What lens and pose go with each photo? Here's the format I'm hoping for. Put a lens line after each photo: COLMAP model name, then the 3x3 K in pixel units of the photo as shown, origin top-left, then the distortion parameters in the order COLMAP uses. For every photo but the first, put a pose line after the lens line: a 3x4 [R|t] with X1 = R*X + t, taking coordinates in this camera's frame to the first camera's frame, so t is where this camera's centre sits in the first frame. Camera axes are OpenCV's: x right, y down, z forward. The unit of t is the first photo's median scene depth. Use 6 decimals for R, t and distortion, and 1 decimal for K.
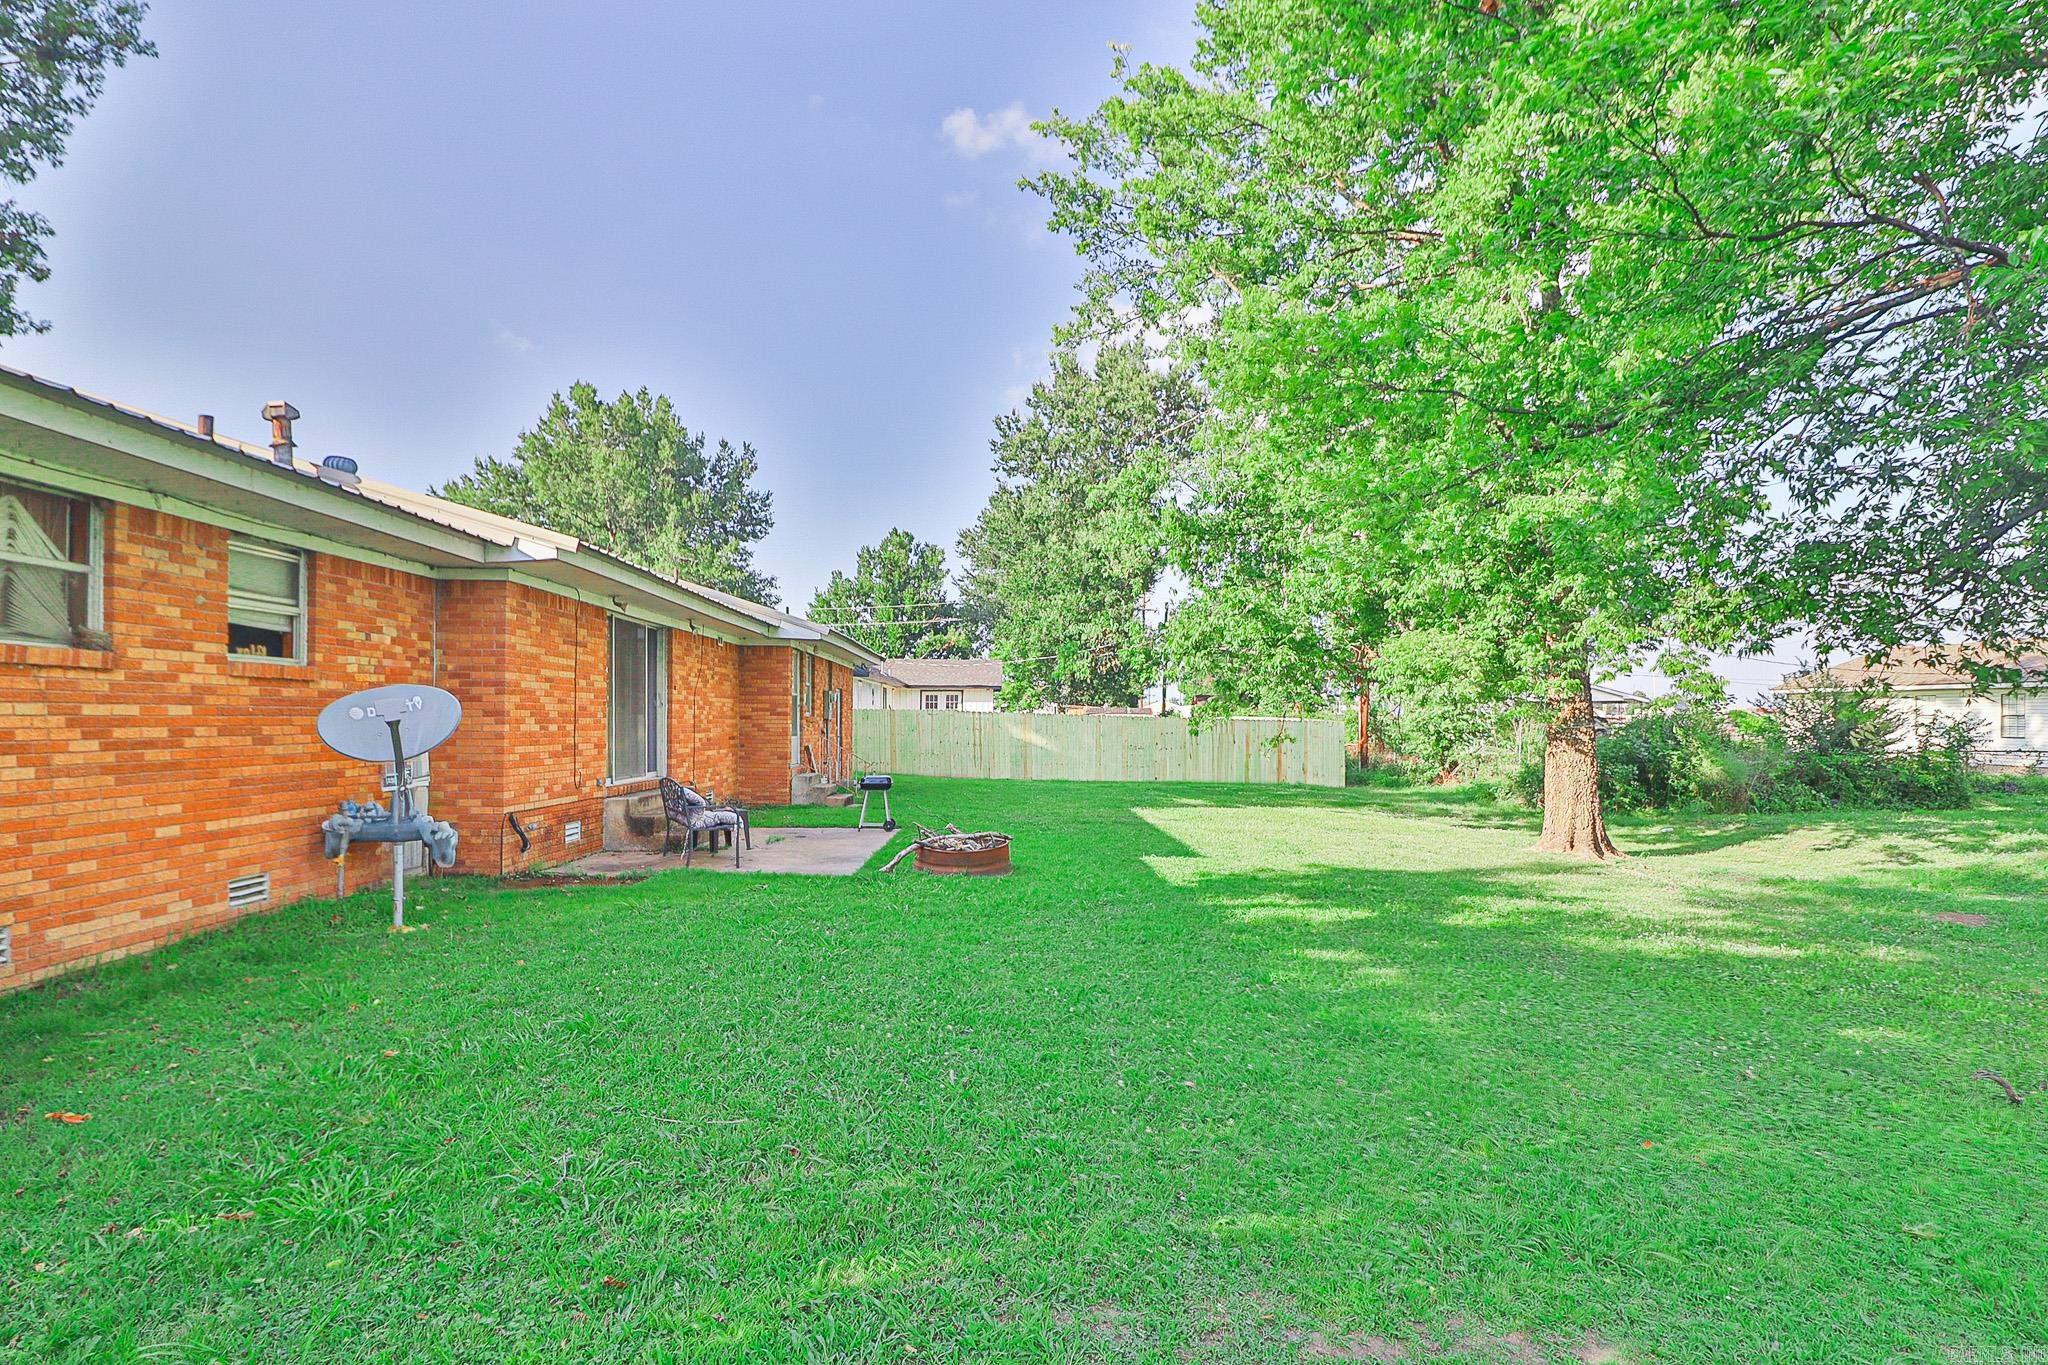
lens RADIAL K [[1080.7, 0, 1039.7], [0, 1080.7, 650.0], [0, 0, 1]] dist [-0.002972, -0.000837]
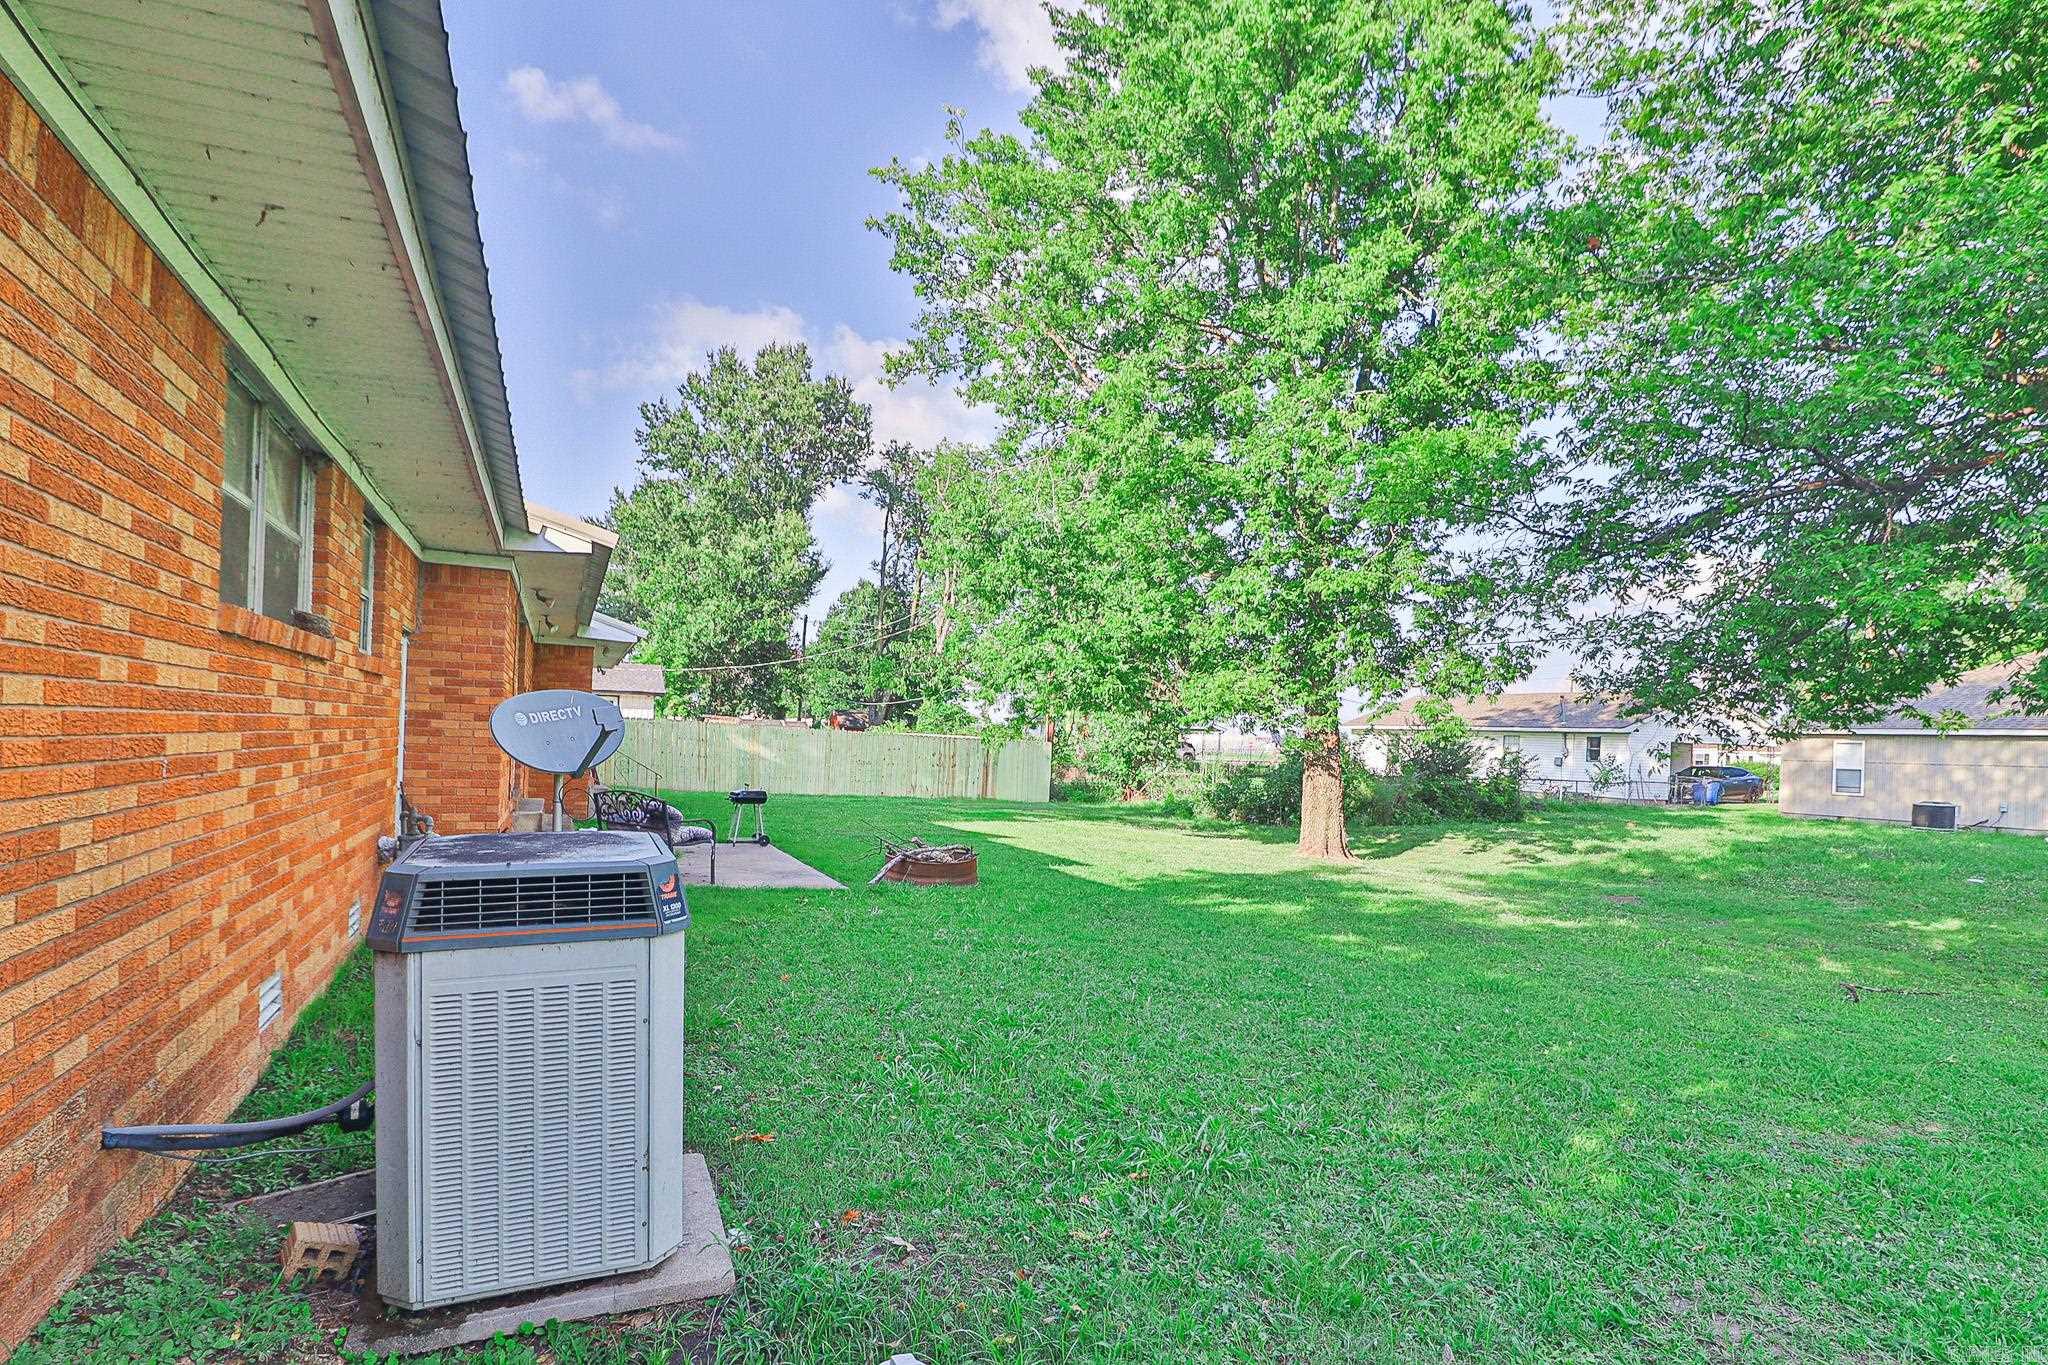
lens RADIAL K [[1100.2, 0, 1018.1], [0, 1100.2, 621.2], [0, 0, 1]] dist [0.015499, -0.001247]
pose [[0.909940, 0.072294, 0.408391, -0.361419], [-0.057763, 0.997184, -0.047821, -0.001856], [-0.410698, 0.019925, 0.911554, -0.014347]]
